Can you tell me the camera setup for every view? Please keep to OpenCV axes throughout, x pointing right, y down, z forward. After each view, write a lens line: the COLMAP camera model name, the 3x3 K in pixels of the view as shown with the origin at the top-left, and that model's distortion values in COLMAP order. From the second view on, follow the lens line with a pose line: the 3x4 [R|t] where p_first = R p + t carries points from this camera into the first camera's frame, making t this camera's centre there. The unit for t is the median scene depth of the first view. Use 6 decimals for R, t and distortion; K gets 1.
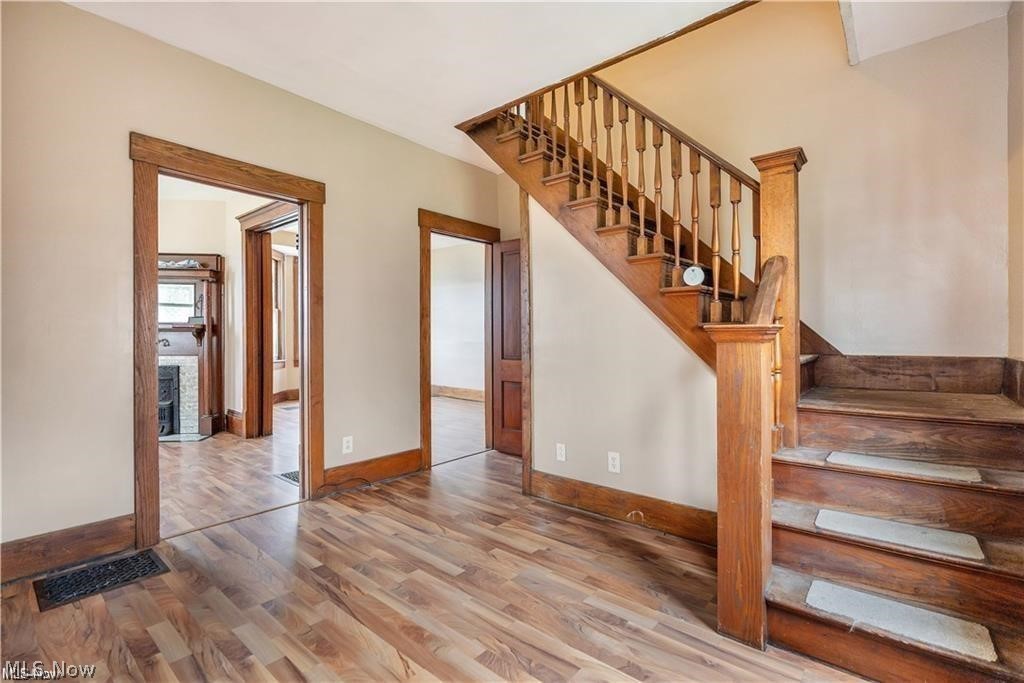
lens RADIAL K [[465.1, 0, 518.5], [0, 465.1, 337.6], [0, 0, 1]] dist [-0.000989, 0.000055]
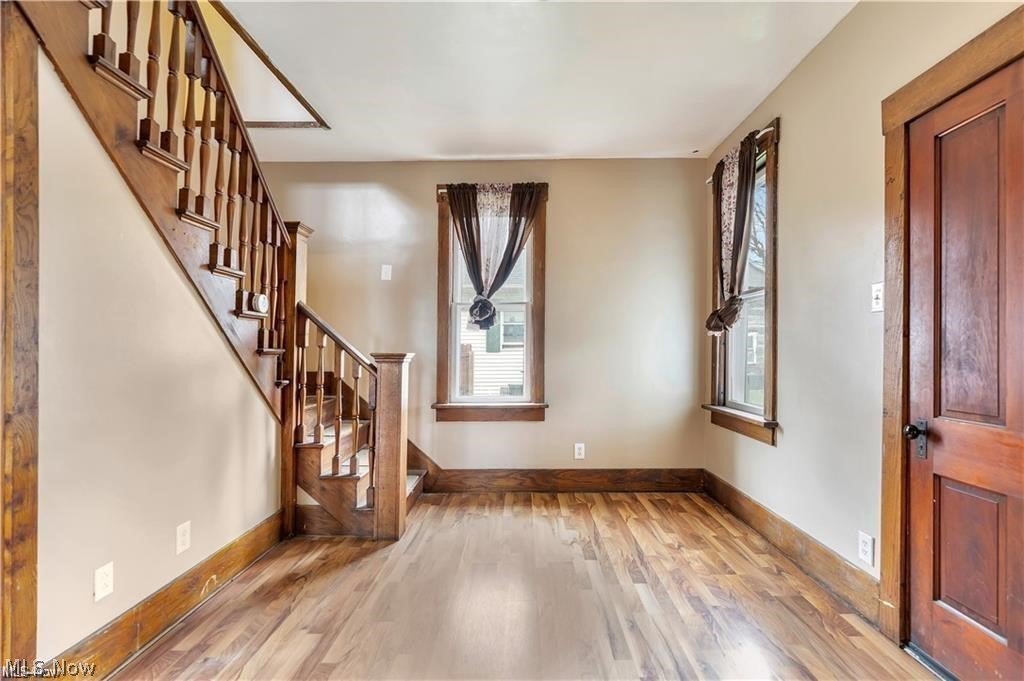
lens RADIAL K [[465.1, 0, 517.3], [0, 465.1, 347.4], [0, 0, 1]] dist [-0.000989, 0.000055]
pose [[-0.640570, 0.007391, 0.767864, -0.784024], [-0.001282, 0.999942, -0.010695, -0.023204], [-0.767899, -0.007835, -0.640523, 1.220375]]
